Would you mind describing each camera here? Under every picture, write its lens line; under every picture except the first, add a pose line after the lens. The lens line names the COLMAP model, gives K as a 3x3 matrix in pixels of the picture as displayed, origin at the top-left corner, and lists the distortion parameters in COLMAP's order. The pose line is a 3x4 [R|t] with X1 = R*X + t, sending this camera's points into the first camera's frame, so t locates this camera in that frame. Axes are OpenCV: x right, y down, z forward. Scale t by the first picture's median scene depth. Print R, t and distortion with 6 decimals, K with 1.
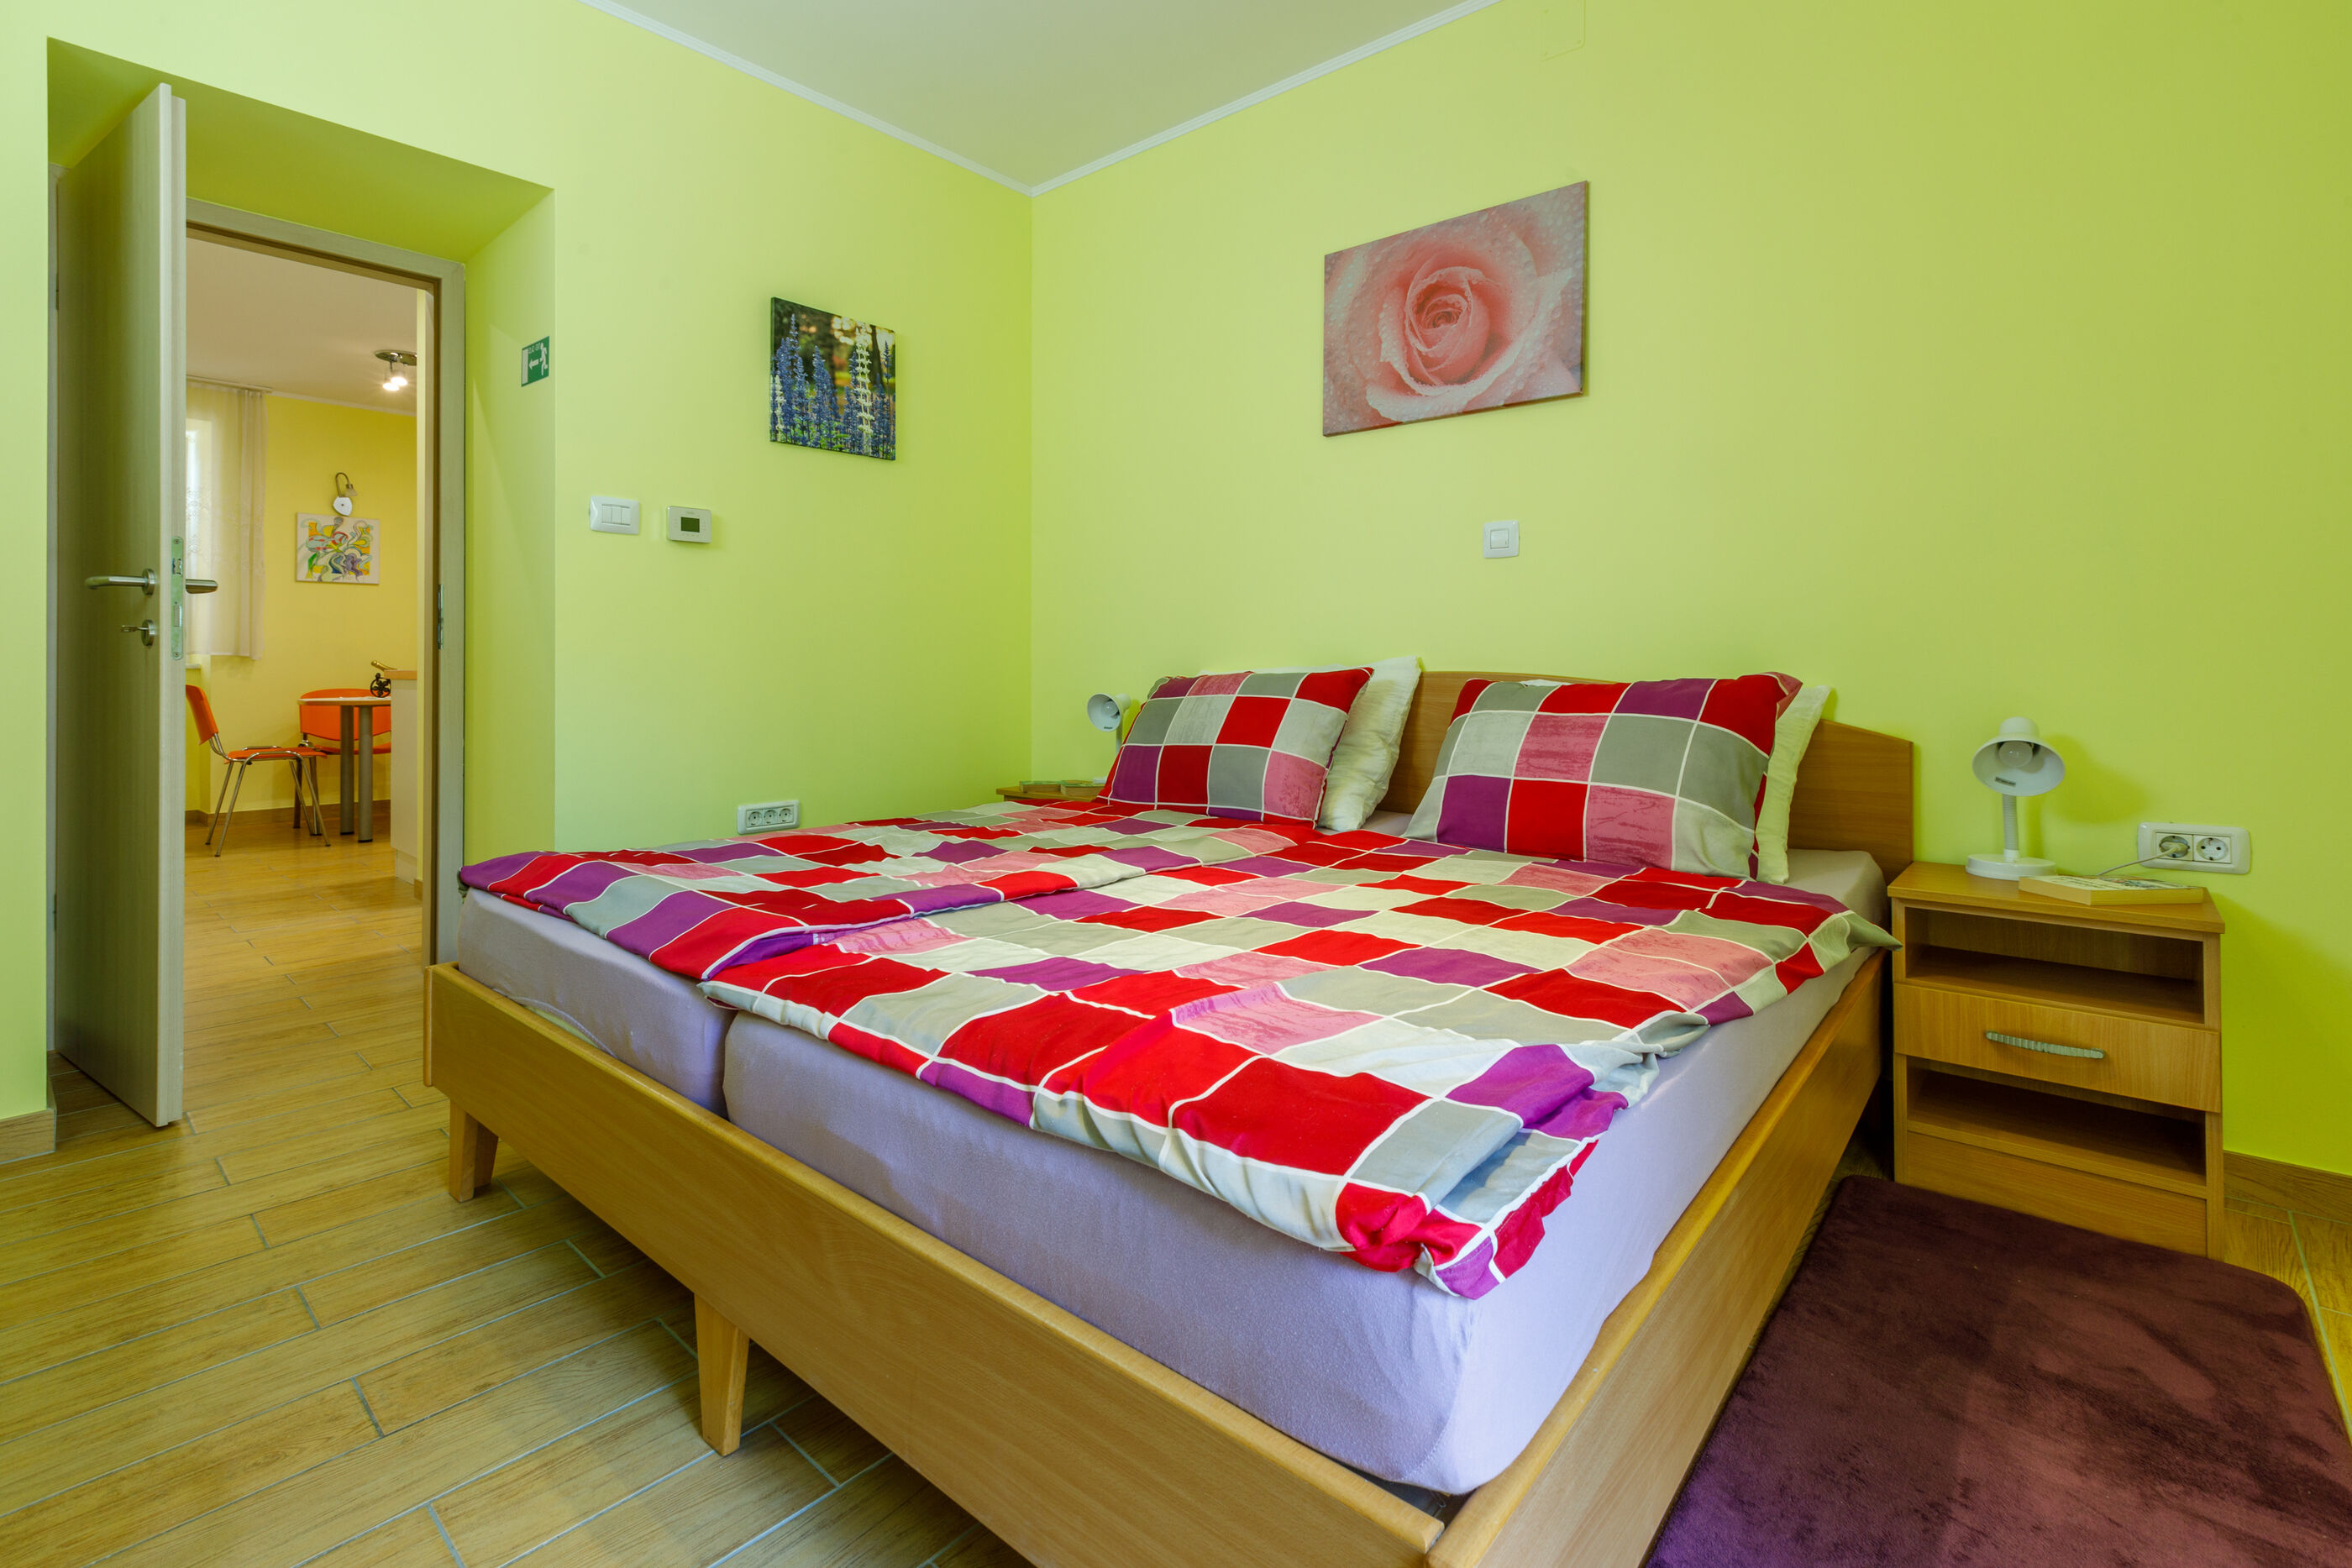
lens RADIAL K [[1067.5, 0, 1179.0], [0, 1067.5, 668.9], [0, 0, 1]] dist [-0.000439, -0.000307]
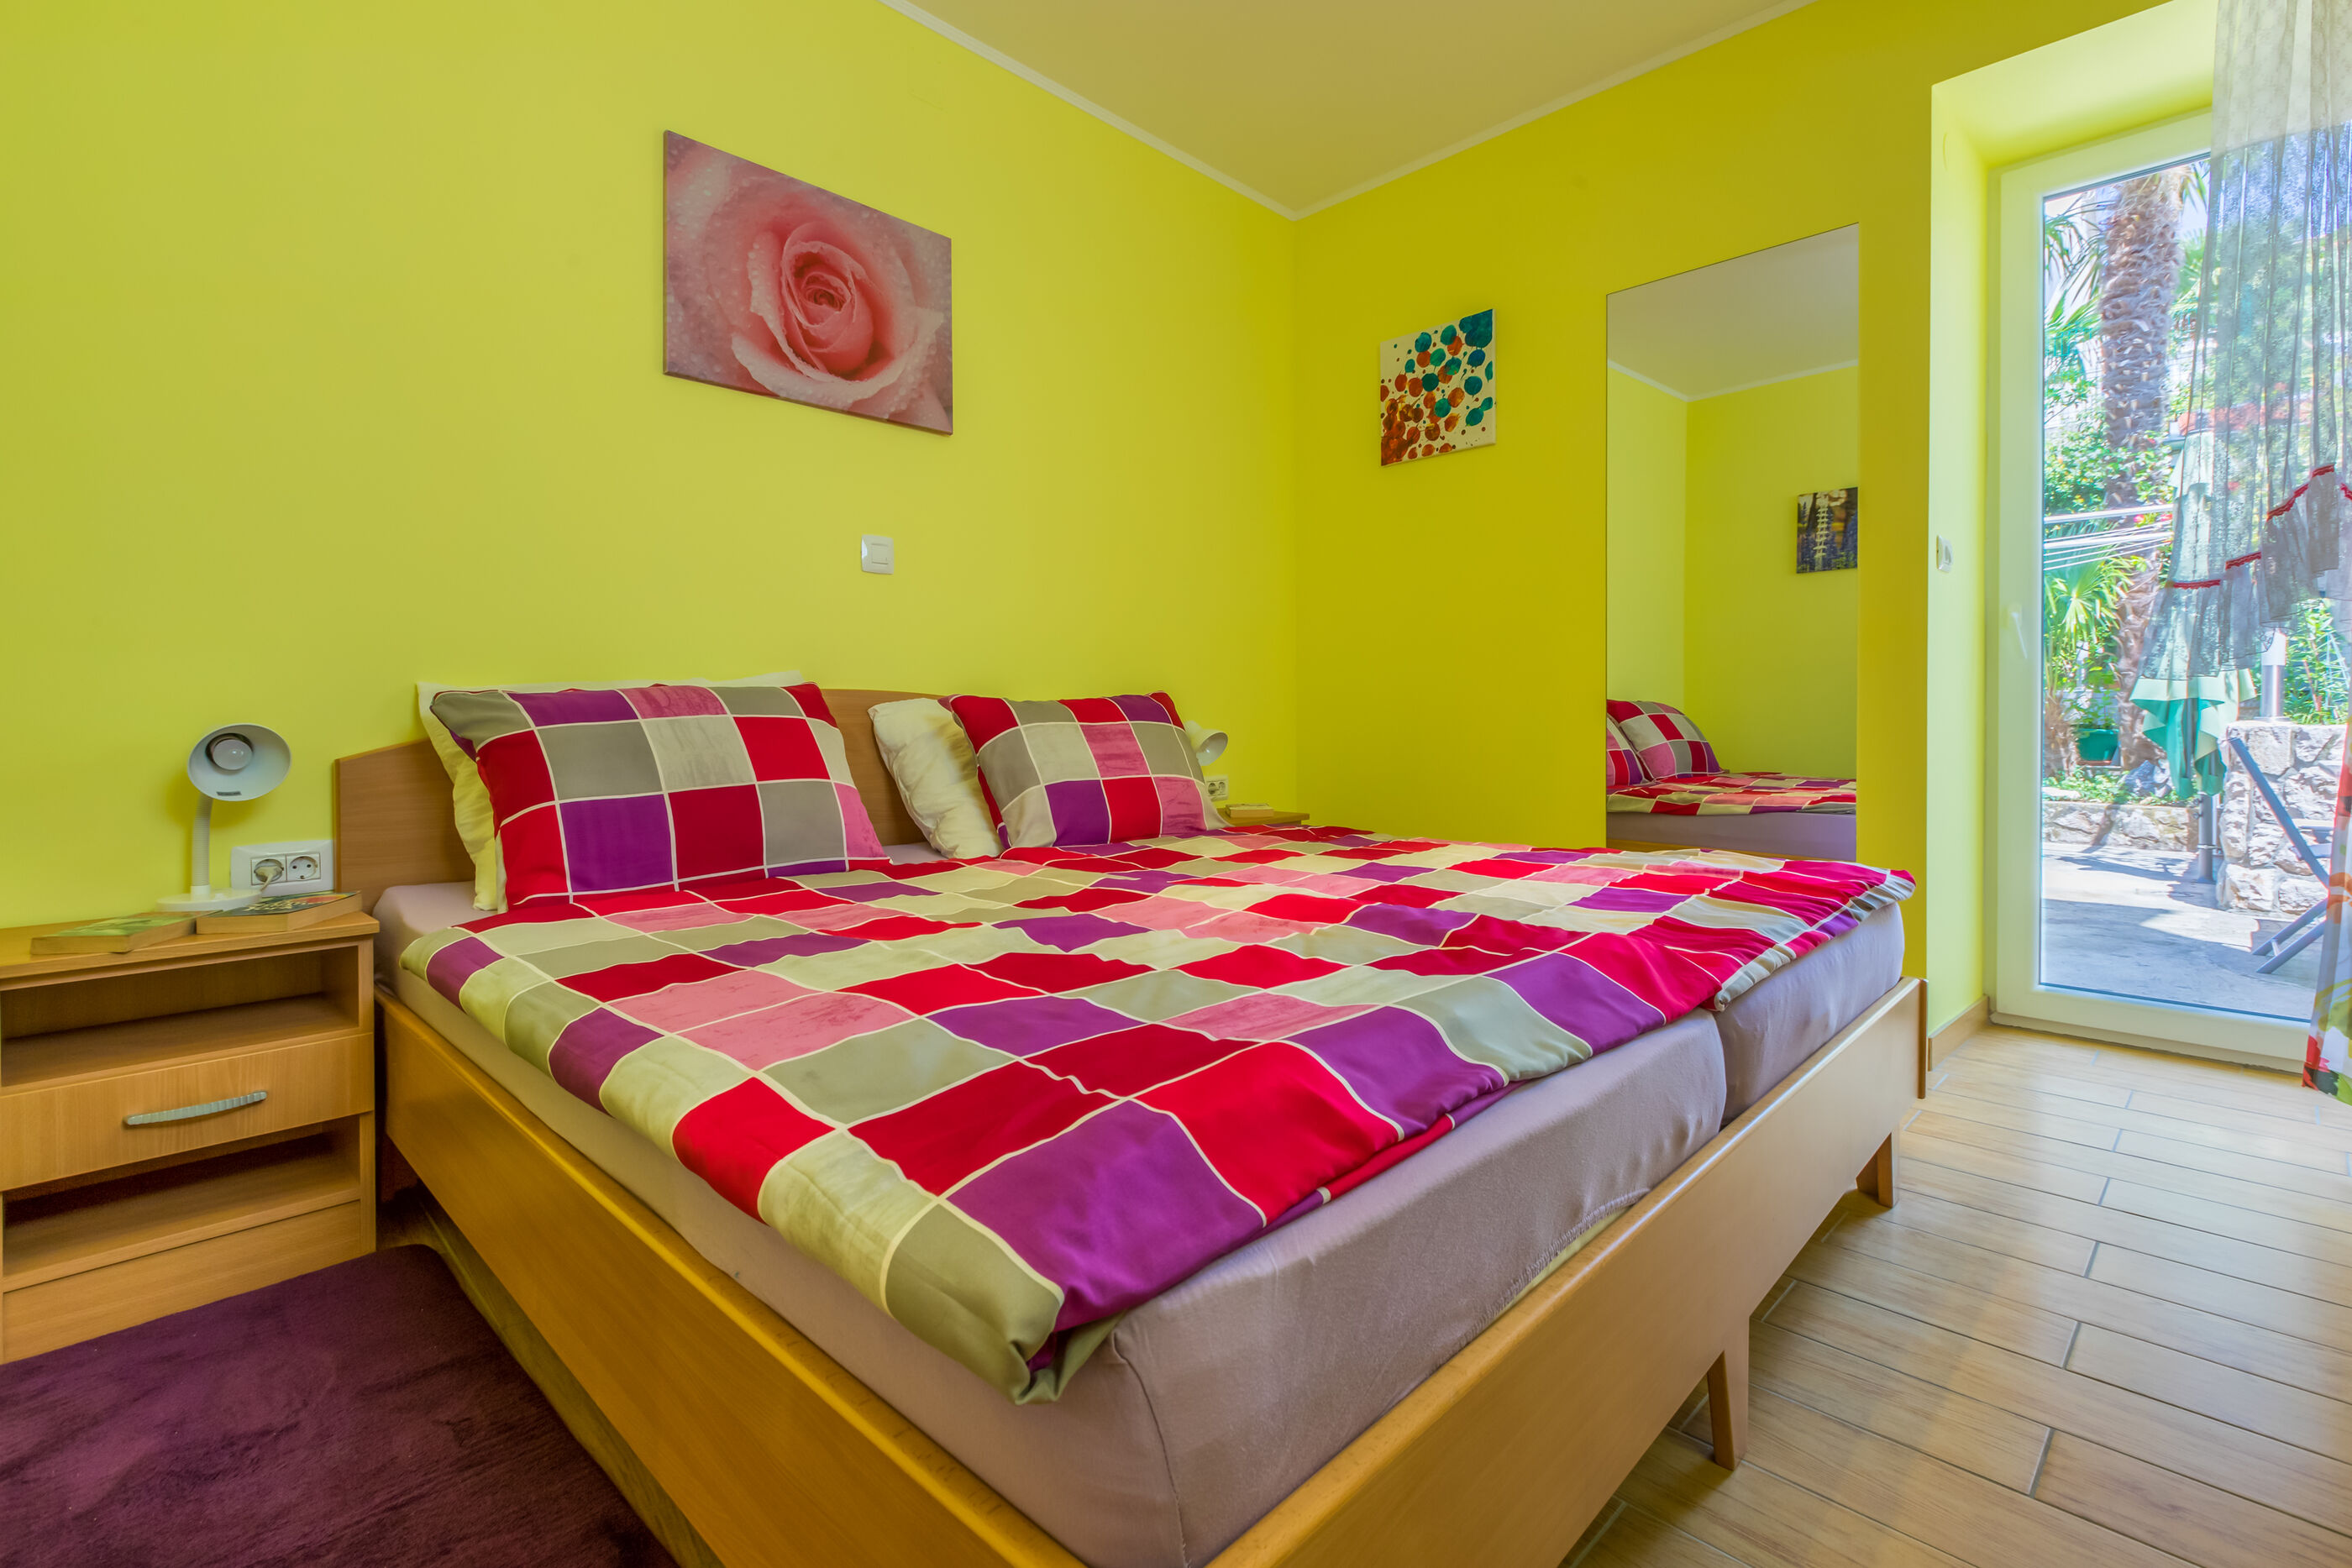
lens RADIAL K [[1064.7, 0, 1177.7], [0, 1064.7, 723.8], [0, 0, 1]] dist [0.000491, 0.000119]
pose [[0.075168, -0.010527, 0.997115, -0.634644], [0.003148, 0.999942, 0.010319, 0.023700], [-0.997166, 0.002363, 0.075197, 0.637509]]
